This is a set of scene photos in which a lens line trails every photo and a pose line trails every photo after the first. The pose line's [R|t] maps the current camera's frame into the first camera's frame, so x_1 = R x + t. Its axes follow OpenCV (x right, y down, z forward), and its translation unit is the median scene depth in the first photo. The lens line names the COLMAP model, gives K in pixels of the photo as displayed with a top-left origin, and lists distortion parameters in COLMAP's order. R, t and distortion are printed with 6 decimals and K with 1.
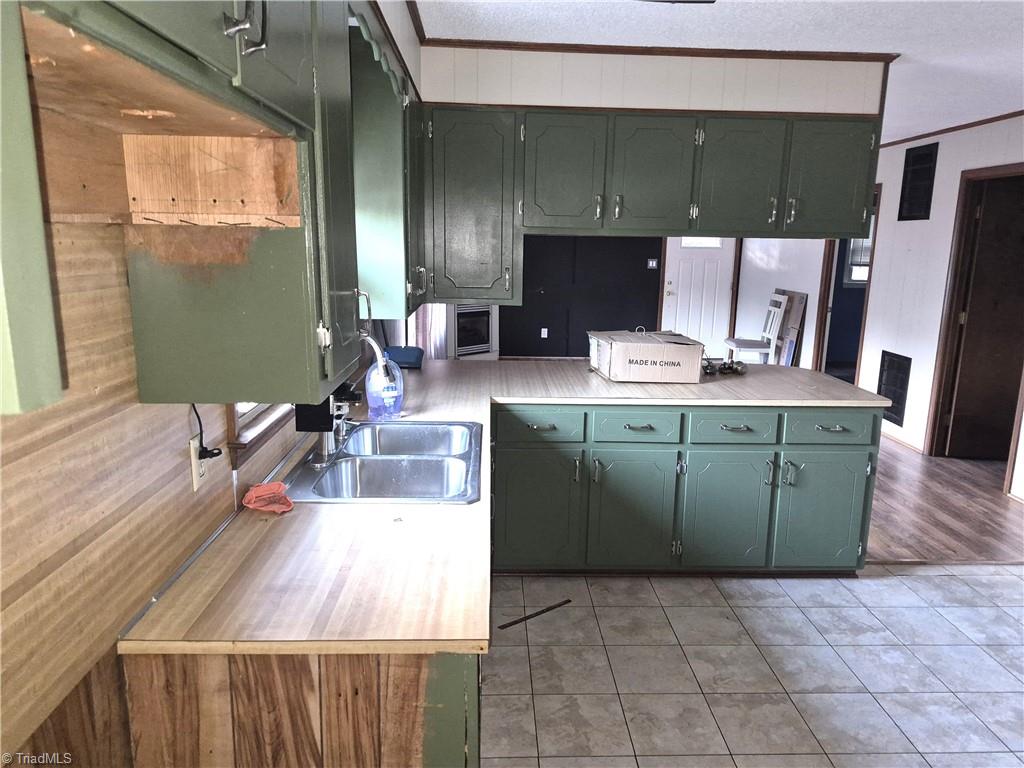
lens RADIAL K [[708.6, 0, 511.3], [0, 708.6, 381.7], [0, 0, 1]] dist [0.032435, -0.011547]
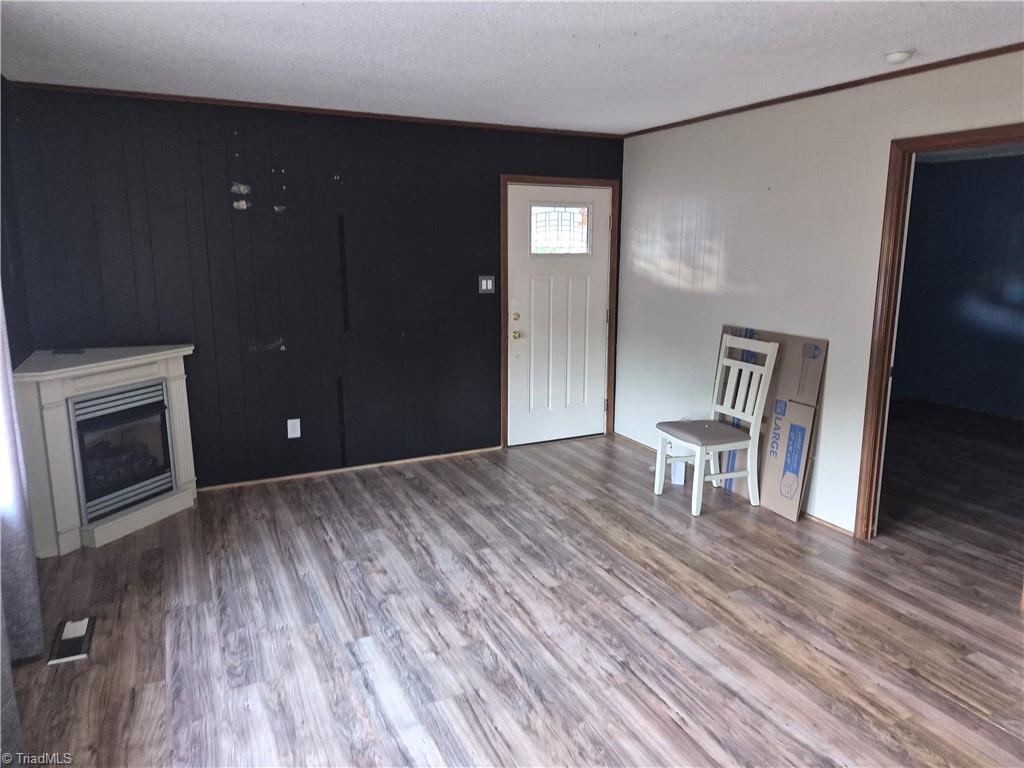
lens RADIAL K [[708.6, 0, 519.4], [0, 708.6, 383.1], [0, 0, 1]] dist [0.032435, -0.011547]
pose [[0.902246, -0.091122, 0.421483, -0.018280], [0.090658, 0.995657, 0.021188, -0.101526], [-0.421583, 0.019094, 0.906589, 0.504376]]
